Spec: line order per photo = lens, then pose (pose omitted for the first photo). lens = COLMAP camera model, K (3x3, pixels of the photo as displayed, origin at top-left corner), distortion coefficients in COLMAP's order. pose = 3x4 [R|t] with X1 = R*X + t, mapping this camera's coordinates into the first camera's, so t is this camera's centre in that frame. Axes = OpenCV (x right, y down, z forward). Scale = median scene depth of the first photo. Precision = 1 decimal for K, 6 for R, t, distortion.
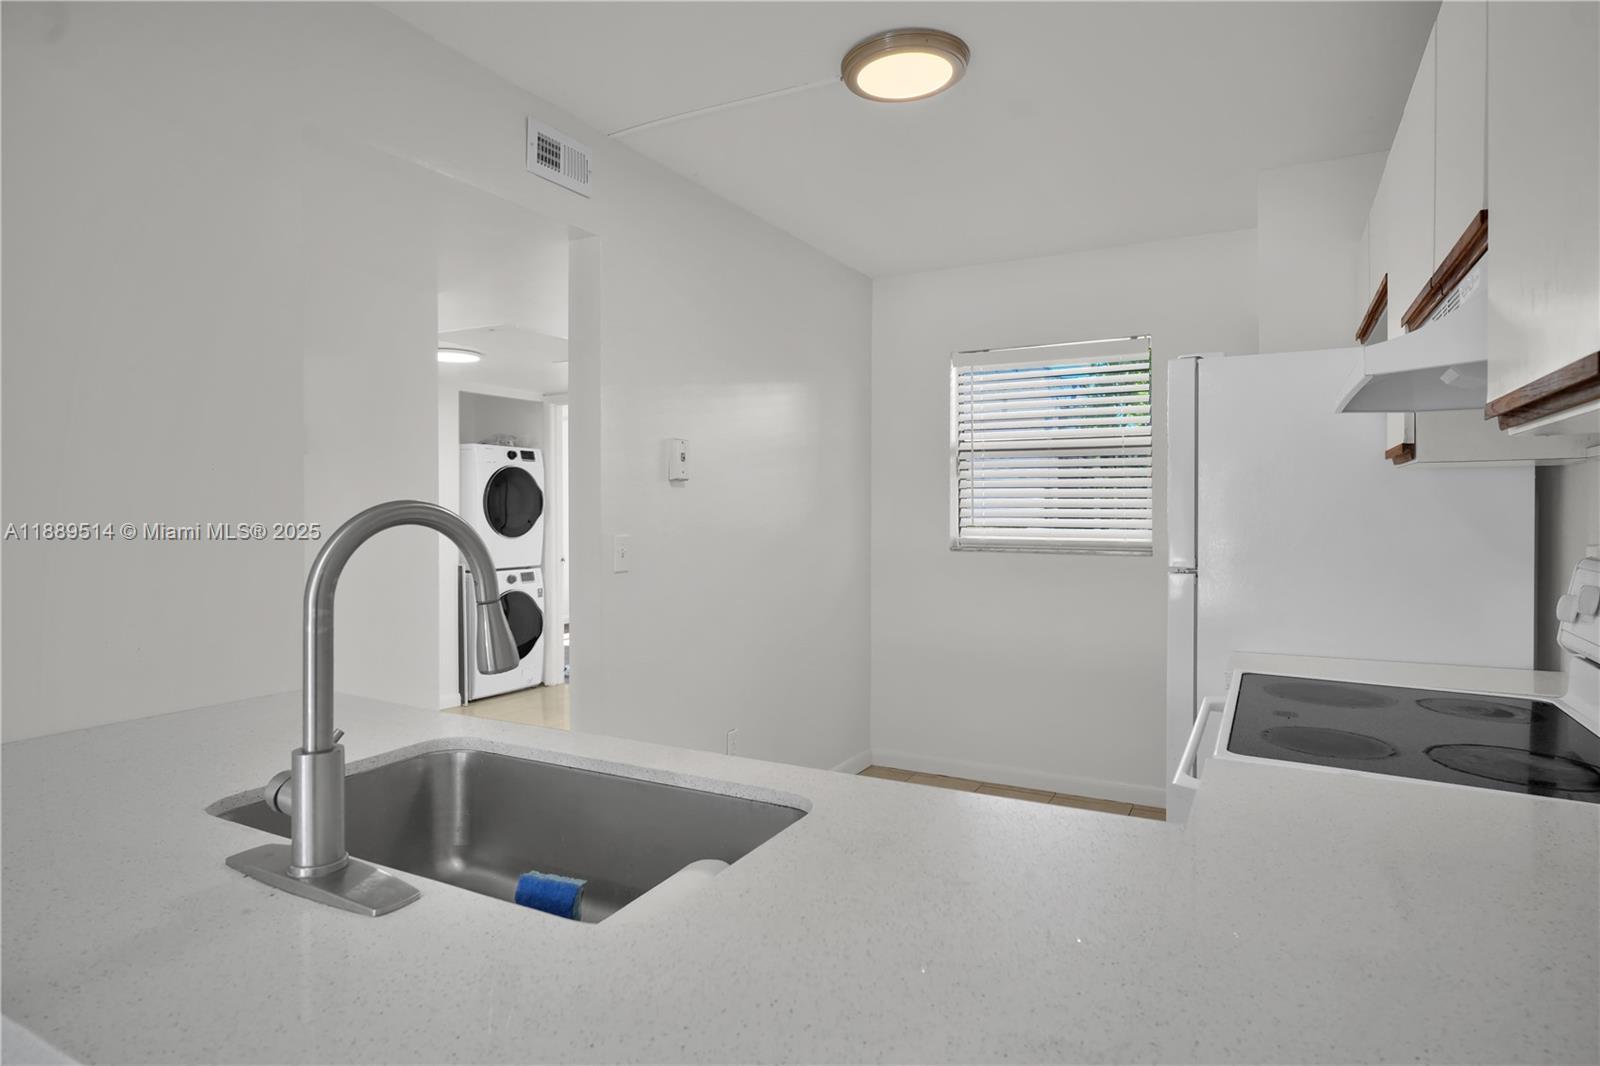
lens RADIAL K [[896.7, 0, 803.4], [0, 896.7, 508.5], [0, 0, 1]] dist [0.107171, 0.000011]
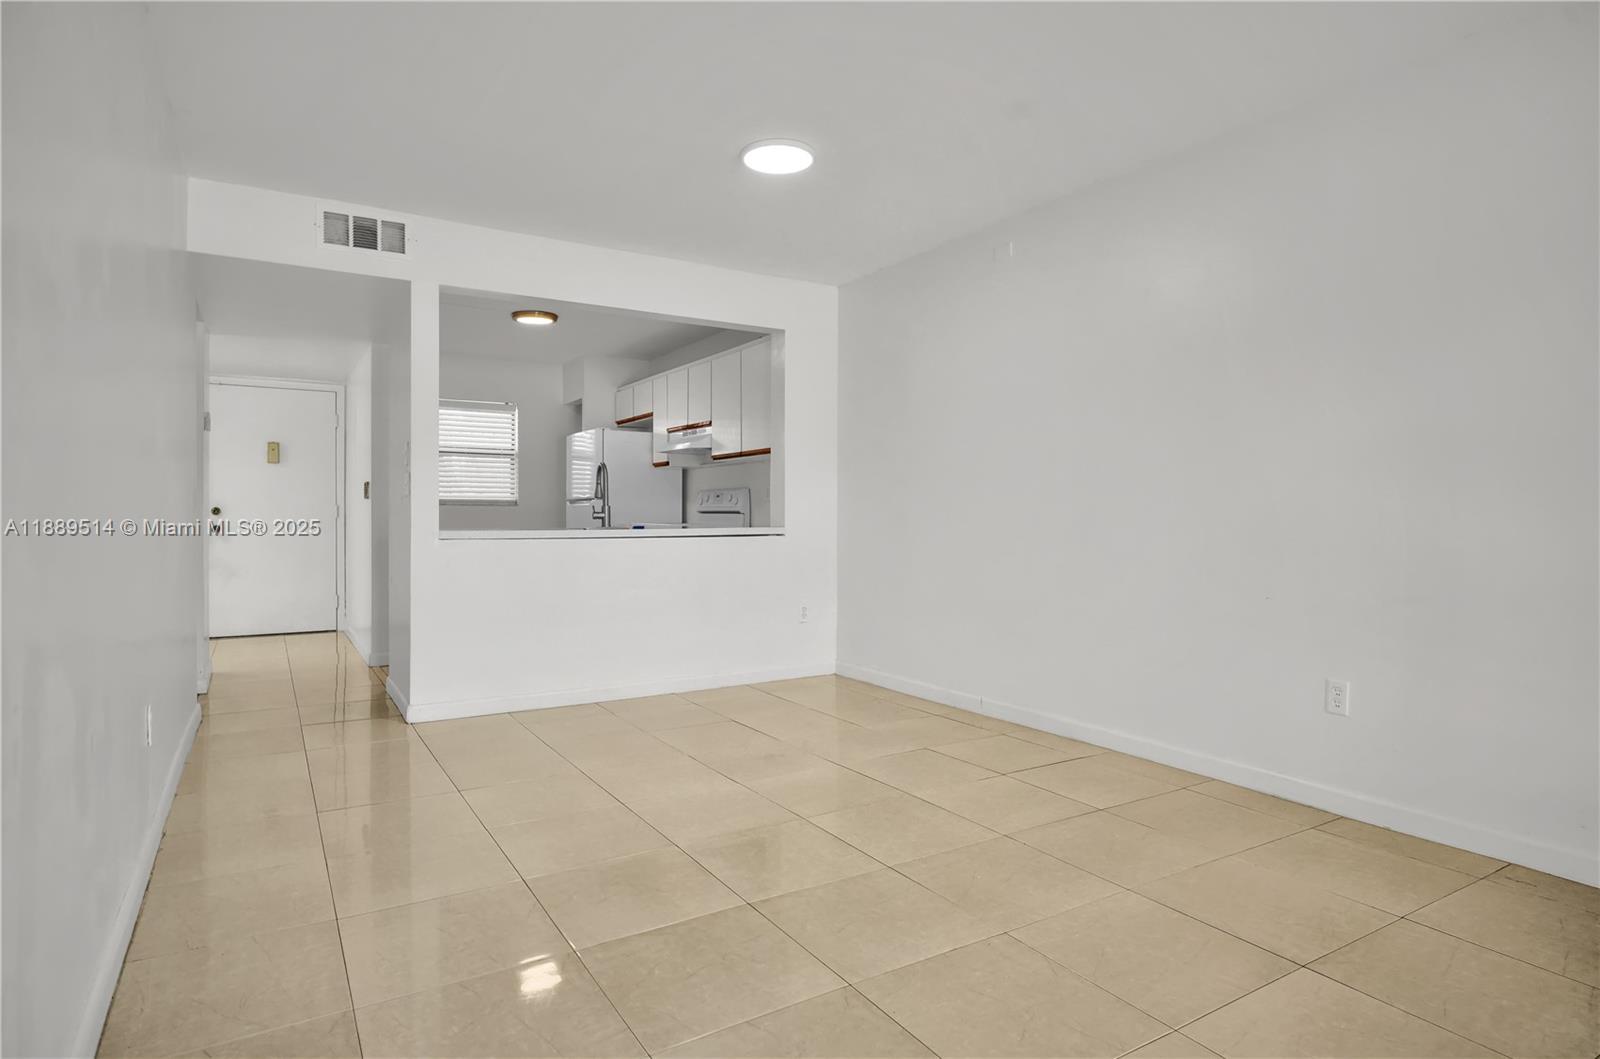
lens RADIAL K [[876.9, 0, 800.0], [0, 876.9, 529.5], [0, 0, 1]] dist [0.000651, 0.000378]
pose [[0.496101, -0.010323, 0.868203, -0.724584], [0.001976, 0.999940, 0.010761, 0.056064], [-0.868262, -0.003623, 0.496092, -0.422184]]
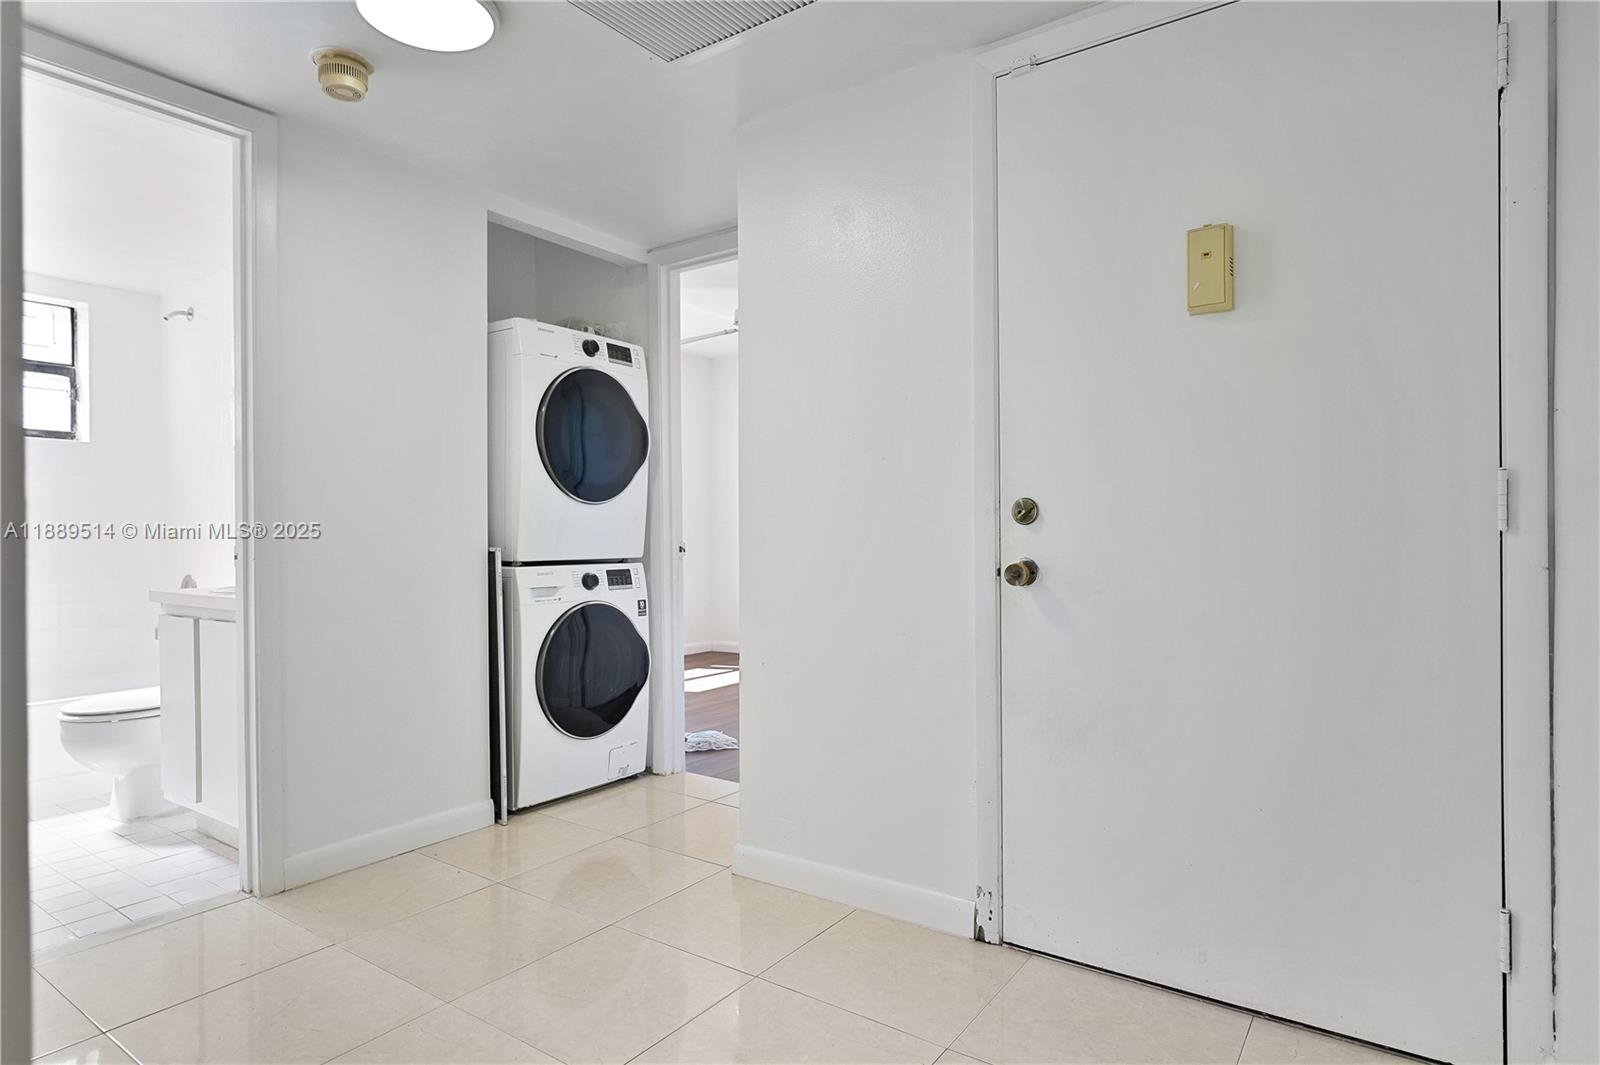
lens RADIAL K [[876.9, 0, 800.0], [0, 876.9, 532.5], [0, 0, 1]] dist [0.000651, 0.000378]
pose [[0.992459, -0.002580, -0.122554, -0.134763], [0.001638, 0.999968, -0.007786, 0.053139], [0.122570, 0.007527, 0.992431, 0.498777]]
